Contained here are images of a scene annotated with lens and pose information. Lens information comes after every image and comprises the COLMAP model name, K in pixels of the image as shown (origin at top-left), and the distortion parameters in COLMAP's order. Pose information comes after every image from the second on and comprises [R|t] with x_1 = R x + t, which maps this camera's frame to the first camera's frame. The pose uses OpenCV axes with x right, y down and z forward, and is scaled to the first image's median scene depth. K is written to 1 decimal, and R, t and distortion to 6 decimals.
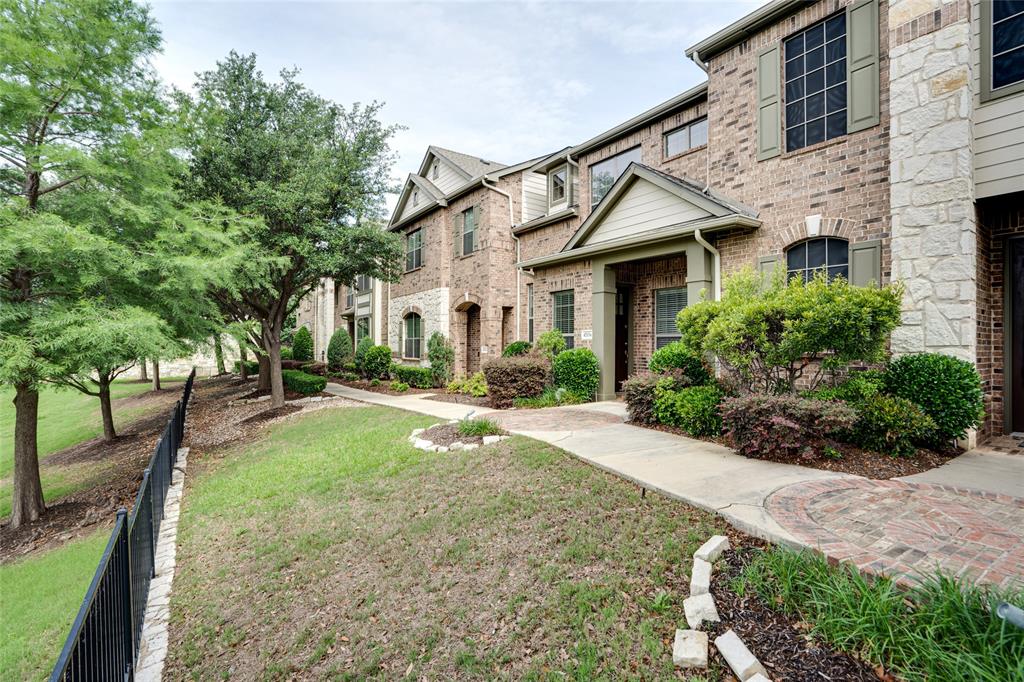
lens RADIAL K [[476.6, 0, 511.6], [0, 476.6, 342.0], [0, 0, 1]] dist [-0.040681, 0.006885]
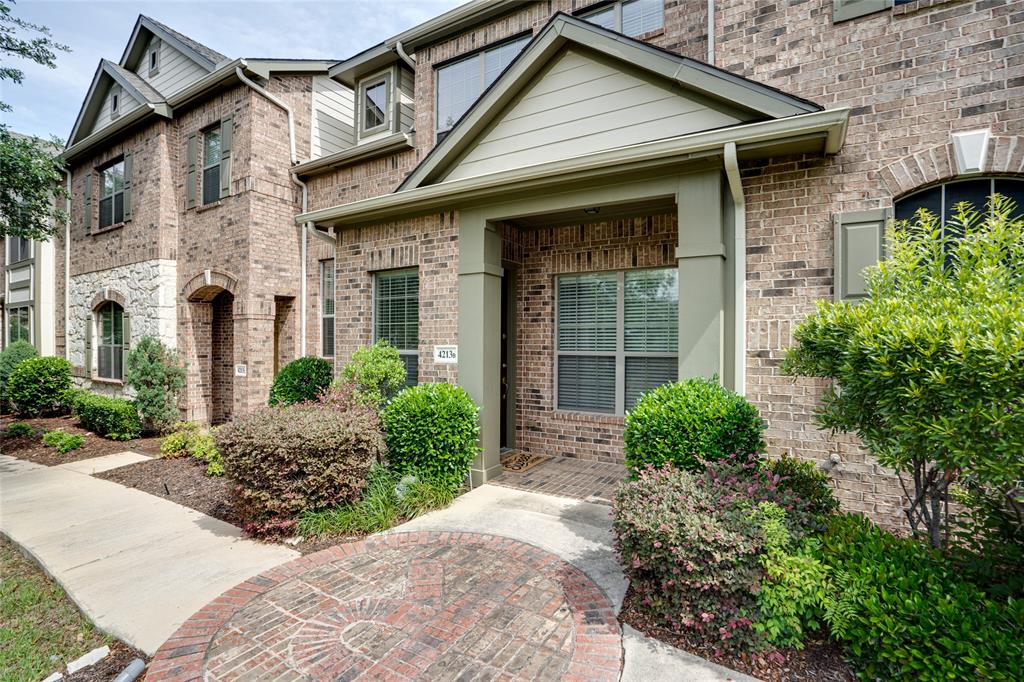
lens RADIAL K [[476.6, 0, 511.3], [0, 476.6, 337.3], [0, 0, 1]] dist [-0.040681, 0.006885]
pose [[0.908144, -0.002513, 0.418651, 0.002361], [0.000640, 0.999989, 0.004614, -0.030459], [-0.418658, -0.003922, 0.908136, 0.416571]]
